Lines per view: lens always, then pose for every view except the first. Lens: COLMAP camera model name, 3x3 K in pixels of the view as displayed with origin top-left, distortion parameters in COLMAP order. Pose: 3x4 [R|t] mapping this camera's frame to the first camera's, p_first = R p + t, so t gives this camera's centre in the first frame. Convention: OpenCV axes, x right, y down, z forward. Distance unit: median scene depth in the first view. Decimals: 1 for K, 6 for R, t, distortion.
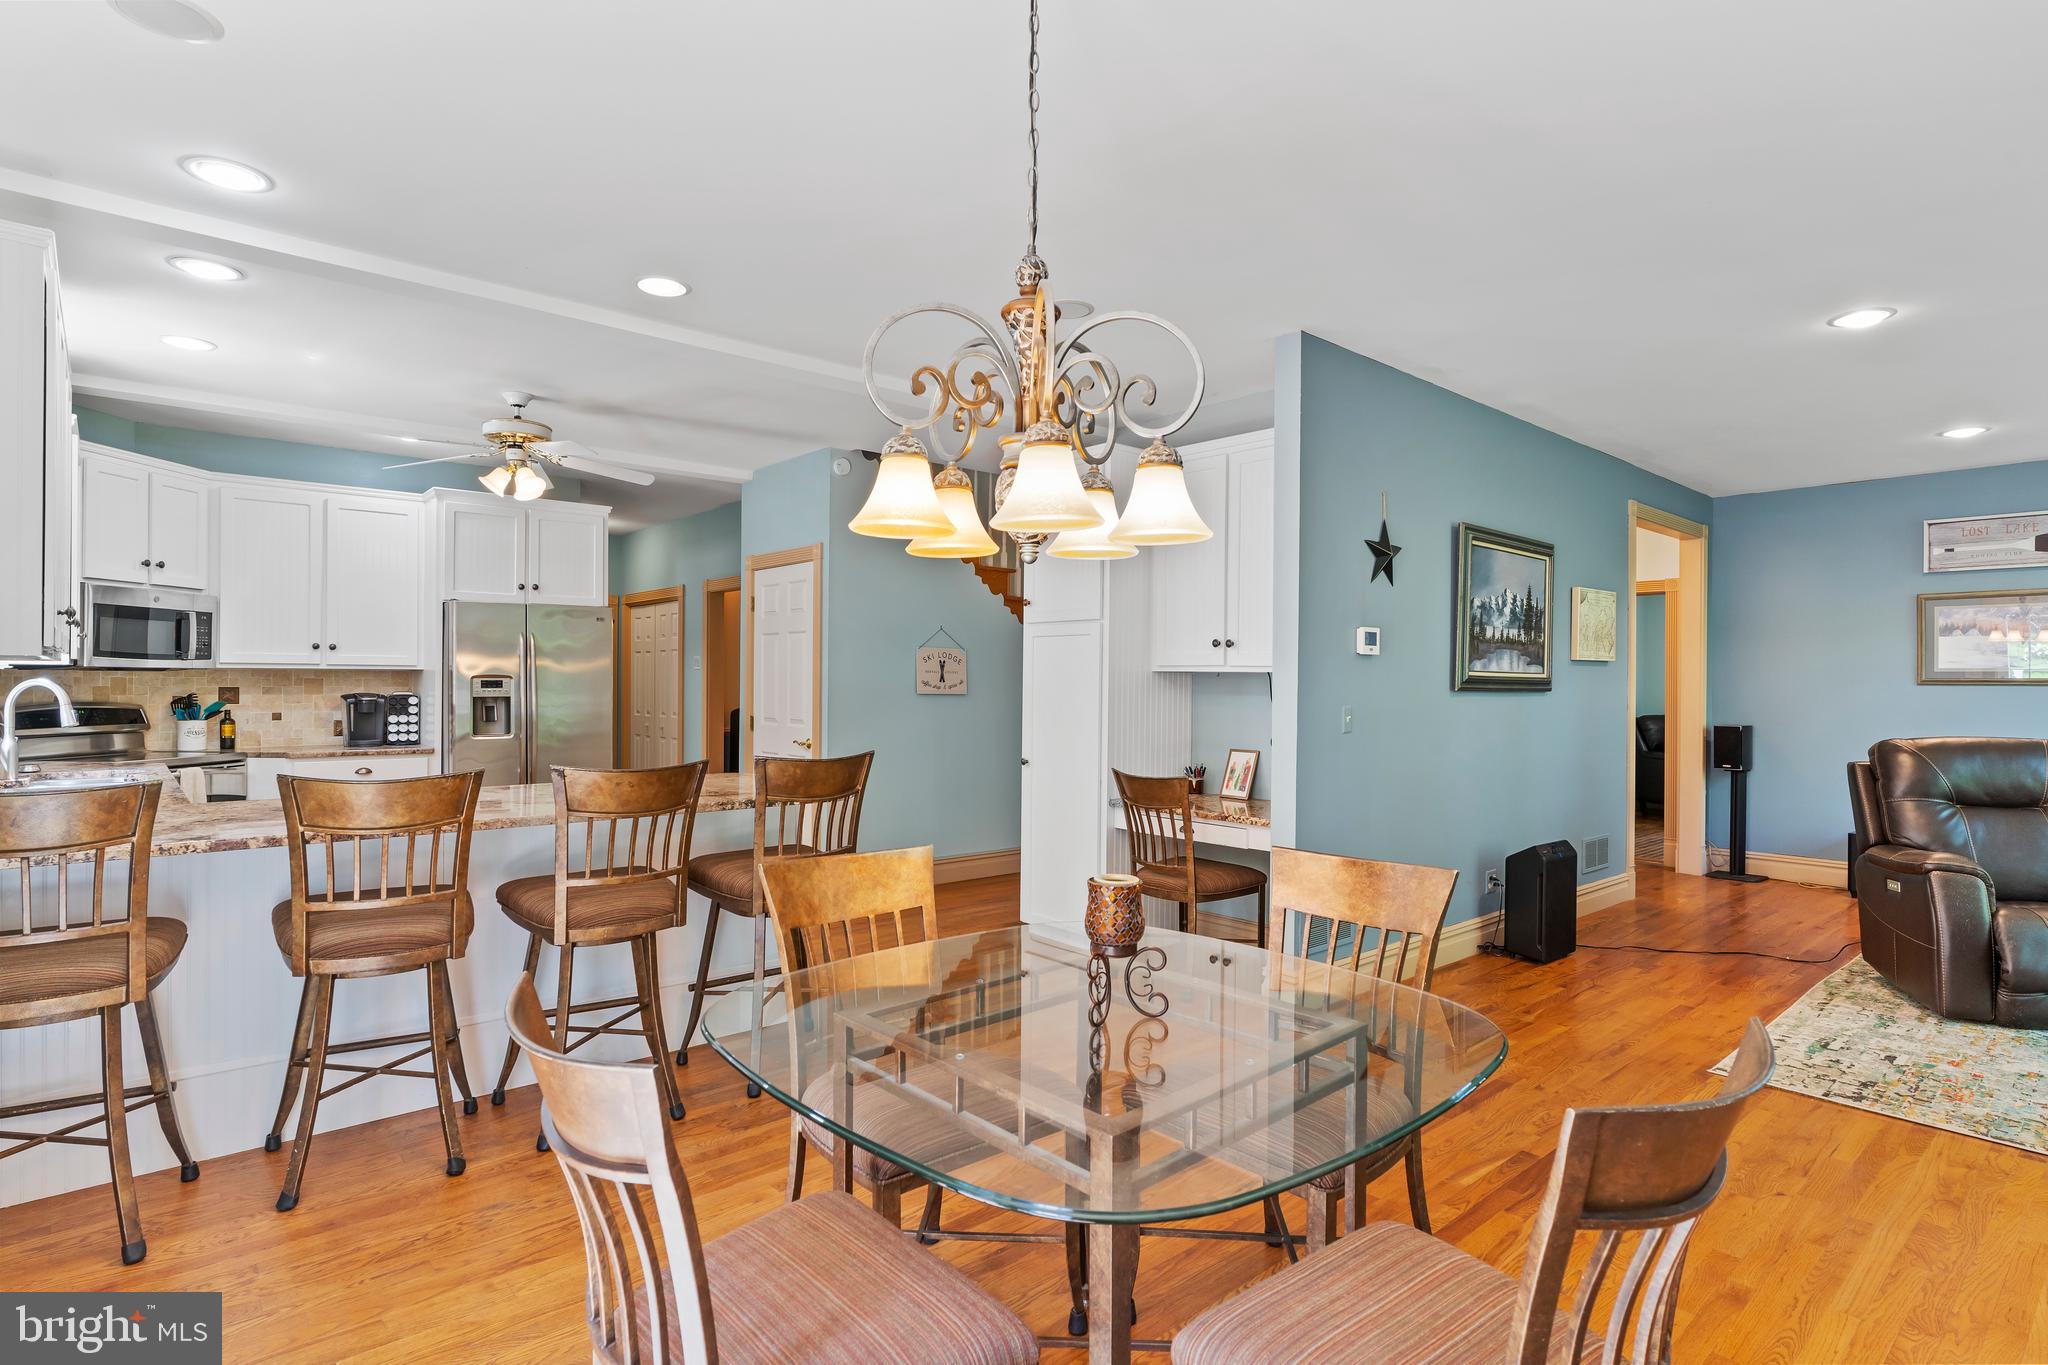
lens RADIAL K [[1038.2, 0, 1024.0], [0, 1038.2, 682.5], [0, 0, 1]] dist [0.001931, 0.001037]
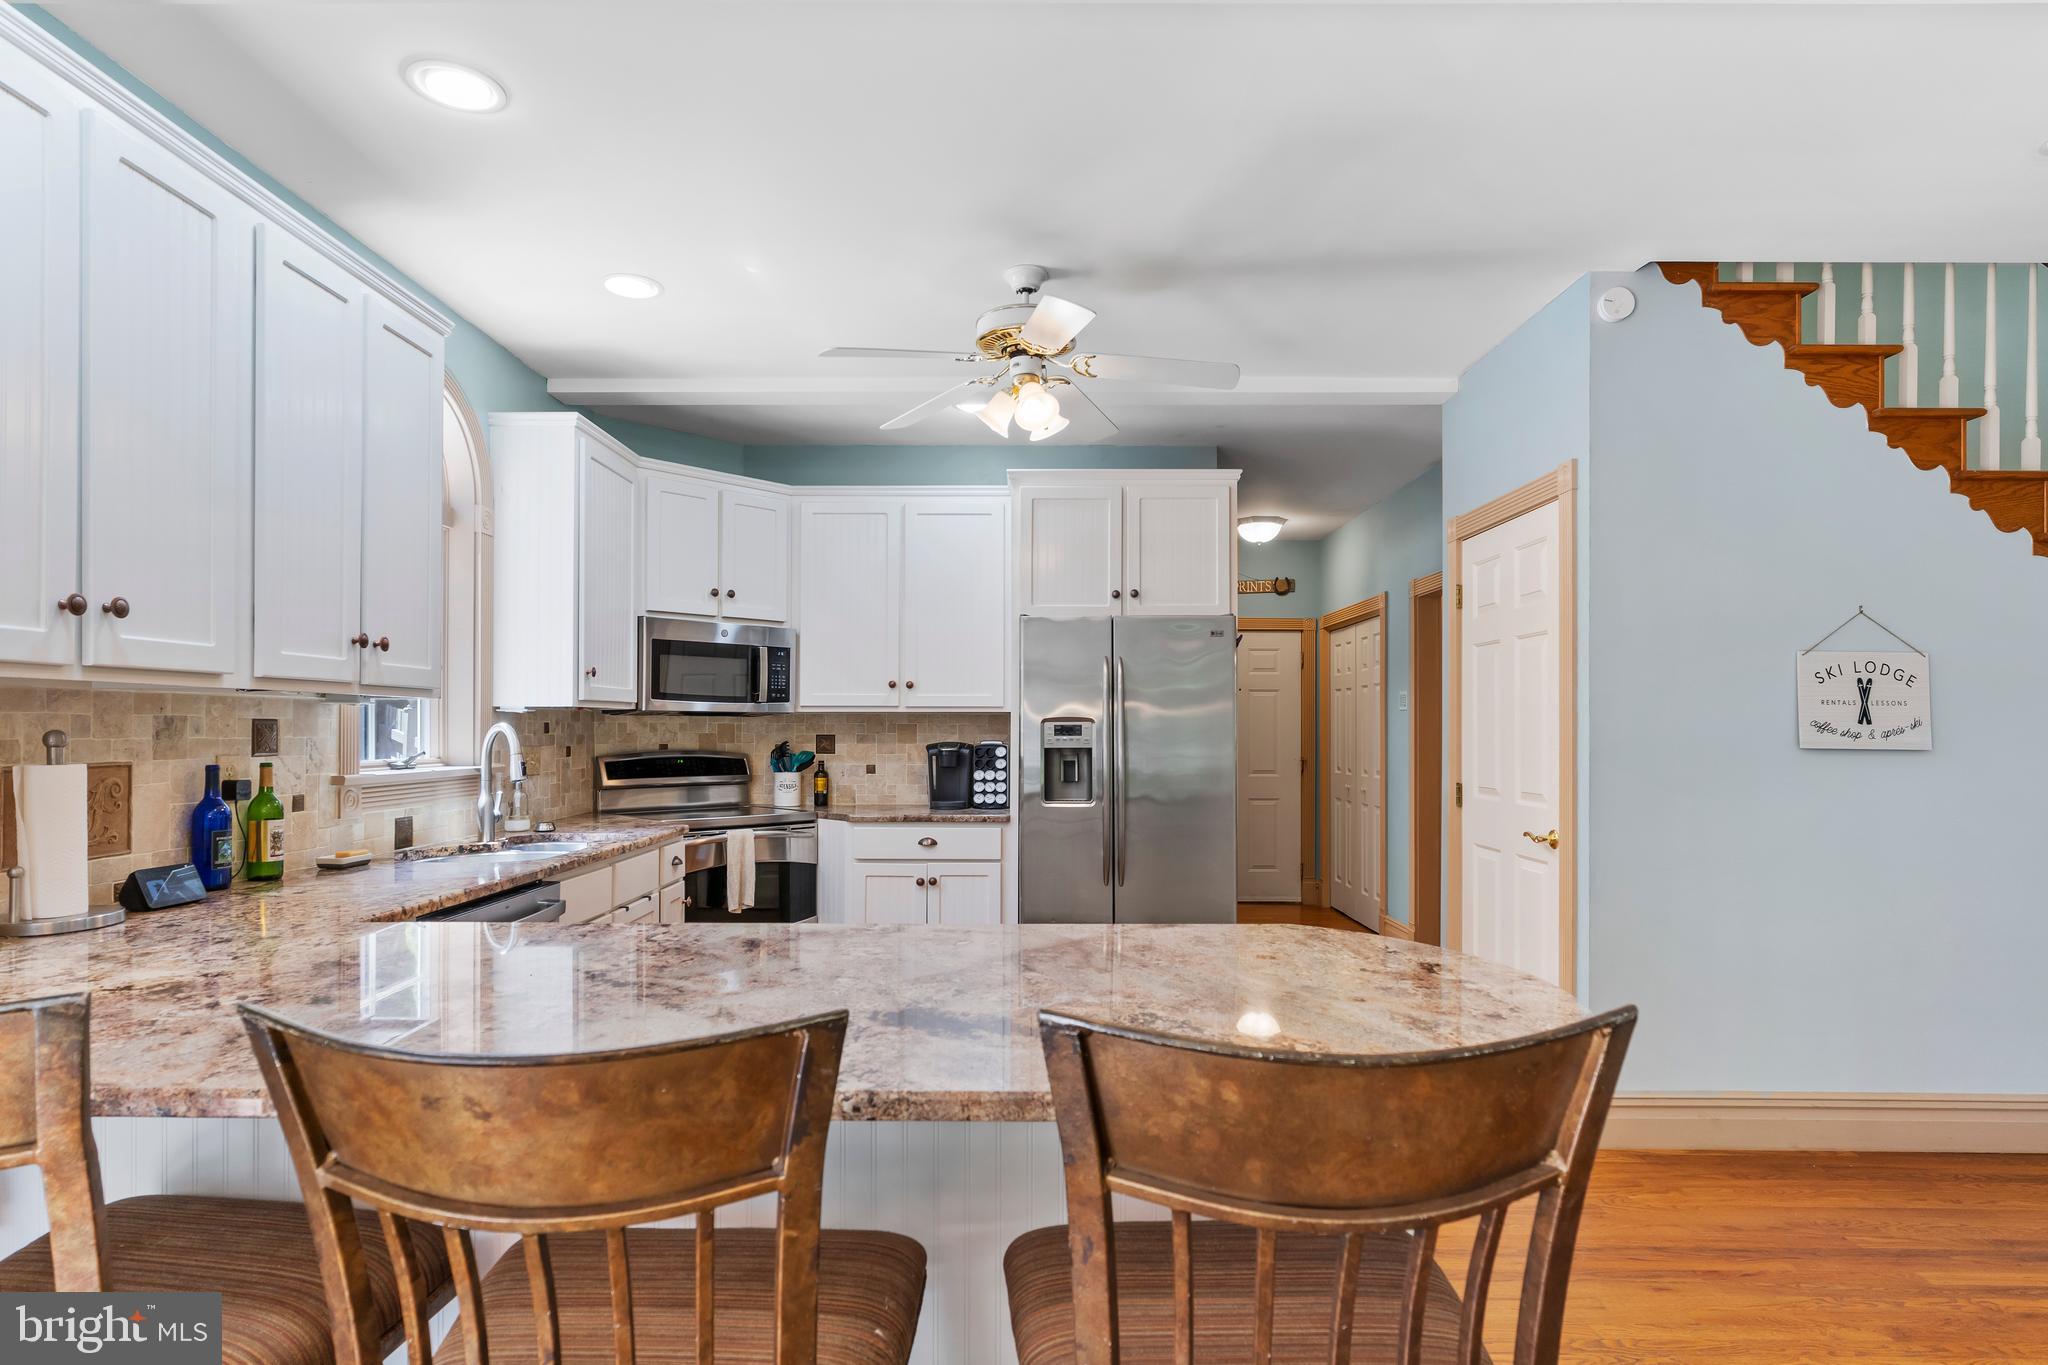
lens RADIAL K [[1060.7, 0, 1015.6], [0, 1060.7, 717.9], [0, 0, 1]] dist [-0.003682, 0.000340]
pose [[0.747100, -0.011047, -0.664620, -0.053166], [0.001564, 0.999888, -0.014861, 0.003850], [0.664709, 0.010064, 0.747034, 0.429155]]
